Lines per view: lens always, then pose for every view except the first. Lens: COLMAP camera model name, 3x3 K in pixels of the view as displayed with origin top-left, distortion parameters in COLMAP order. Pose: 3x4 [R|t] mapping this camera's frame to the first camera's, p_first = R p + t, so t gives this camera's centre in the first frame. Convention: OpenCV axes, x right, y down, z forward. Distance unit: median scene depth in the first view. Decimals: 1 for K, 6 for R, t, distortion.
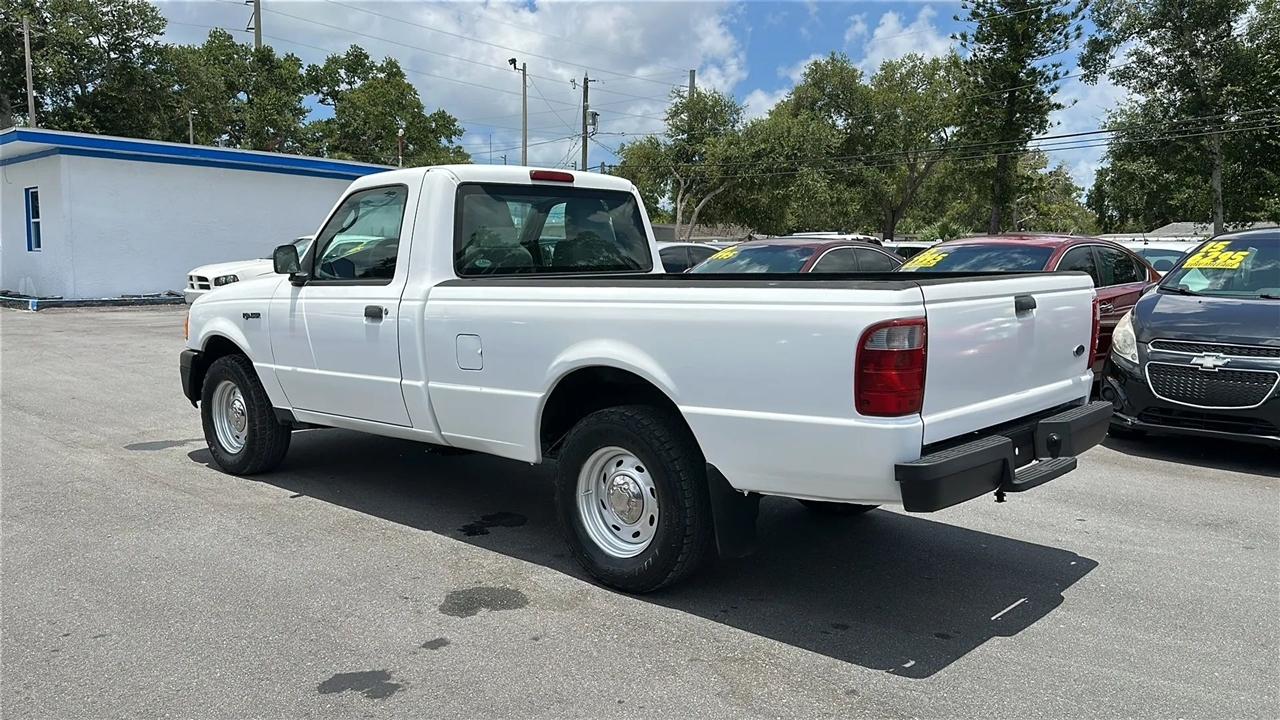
lens RADIAL K [[987.3, 0, 640.0], [0, 987.3, 360.0], [0, 0, 1]] dist [0.140482, -0.245400]
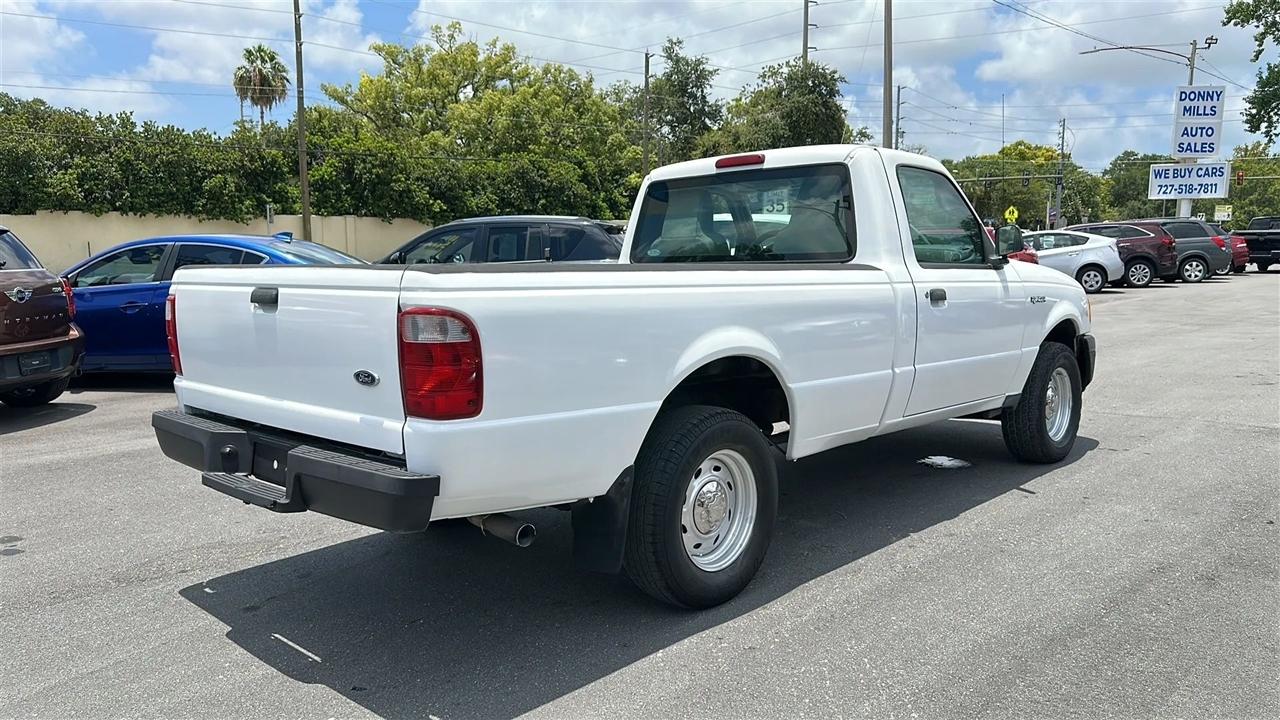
lens RADIAL K [[936.7, 0, 645.6], [0, 936.7, 358.8], [0, 0, 1]] dist [0.111126, -0.171054]
pose [[-0.014848, 0.109436, -0.993883, 0.105921], [-0.096634, 0.989182, 0.110362, -0.011044], [0.995209, 0.097682, -0.004112, 0.117428]]
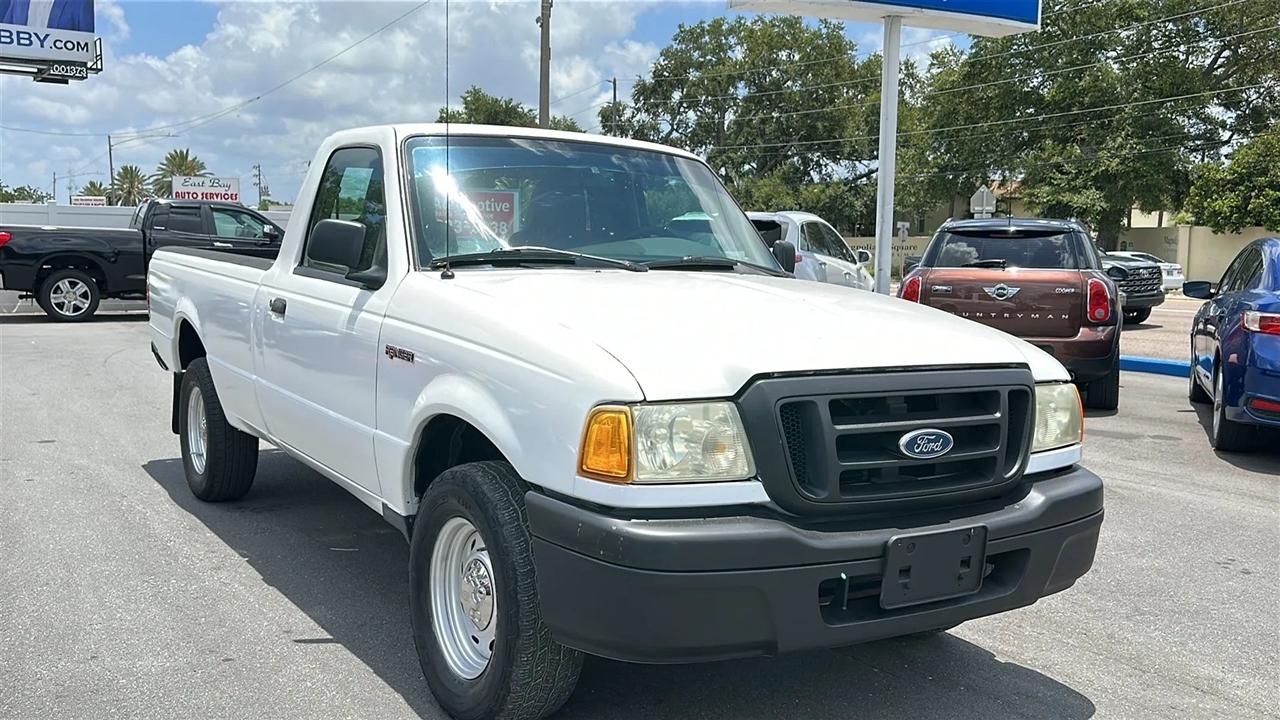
lens RADIAL K [[1177.4, 0, 630.1], [0, 1177.4, 360.4], [0, 0, 1]] dist [0.159969, -0.310170]
pose [[-0.965253, -0.049597, 0.256567, -0.061087], [0.003349, 0.979395, 0.201928, -0.026942], [-0.261295, 0.195771, -0.945198, 0.246269]]
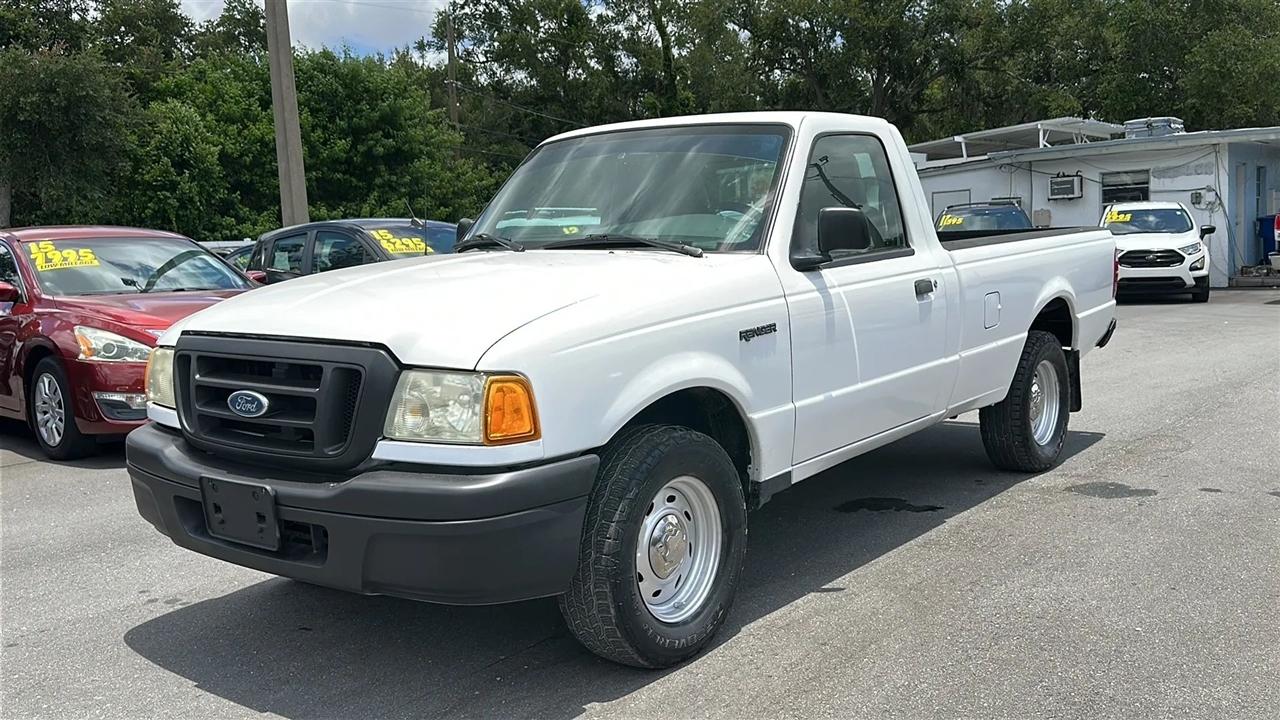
lens RADIAL K [[1147.2, 0, 636.9], [0, 1147.2, 363.2], [0, 0, 1]] dist [0.147076, -0.263745]
pose [[-0.066923, -0.109227, 0.991761, -0.141268], [0.141109, 0.982963, 0.117780, -0.015478], [-0.987729, 0.147829, -0.050370, 0.150376]]
